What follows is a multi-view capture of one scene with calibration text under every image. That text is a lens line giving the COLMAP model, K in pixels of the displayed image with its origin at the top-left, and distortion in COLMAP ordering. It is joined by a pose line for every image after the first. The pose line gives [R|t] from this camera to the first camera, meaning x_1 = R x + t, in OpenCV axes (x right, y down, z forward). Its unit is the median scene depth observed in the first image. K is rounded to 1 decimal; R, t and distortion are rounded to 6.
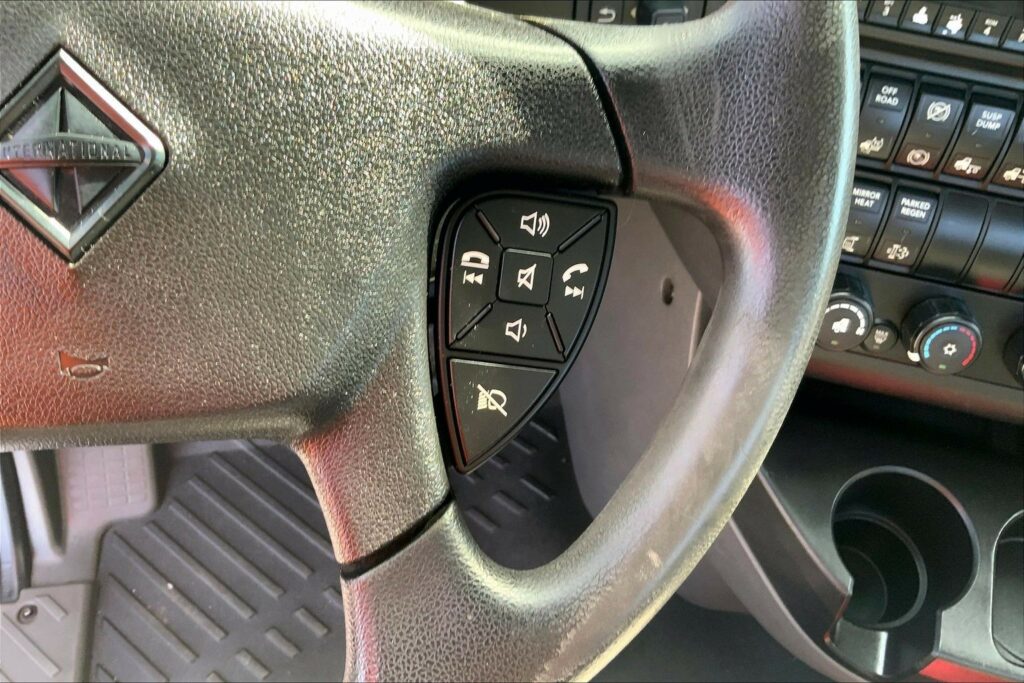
lens RADIAL K [[853.9, 0, 521.9], [0, 853.9, 352.0], [0, 0, 1]] dist [0.071718, -0.142872]
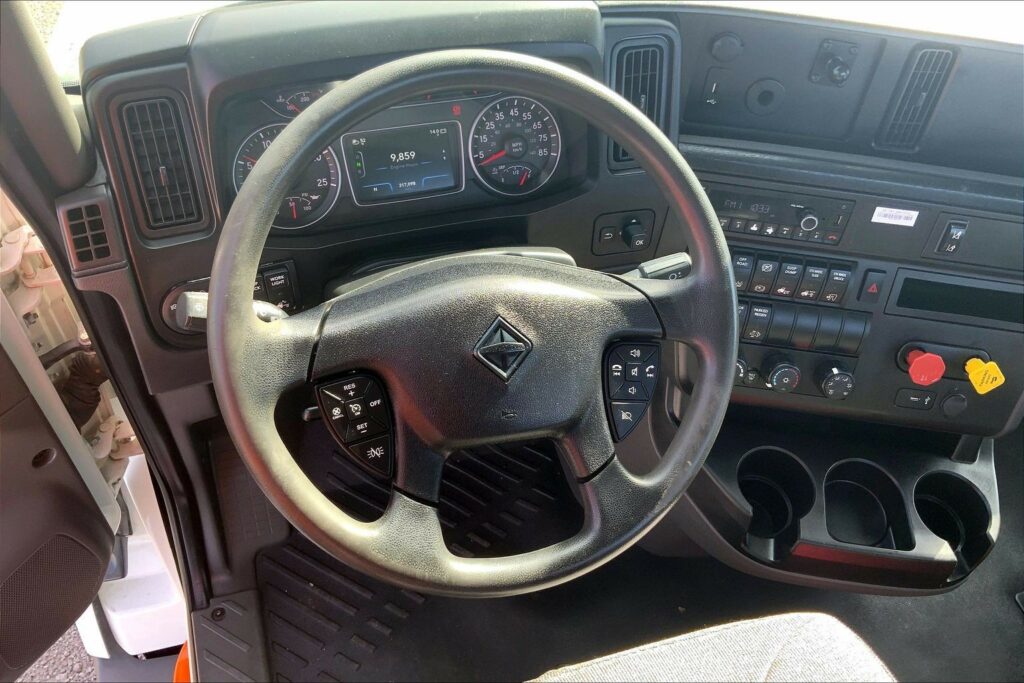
lens RADIAL K [[853.9, 0, 502.1], [0, 853.9, 354.4], [0, 0, 1]] dist [0.071718, -0.142872]
pose [[0.988980, -0.087644, 0.119318, -0.756096], [0.094793, 0.993942, -0.055614, -0.027476], [-0.113721, 0.066312, 0.991297, -1.768884]]
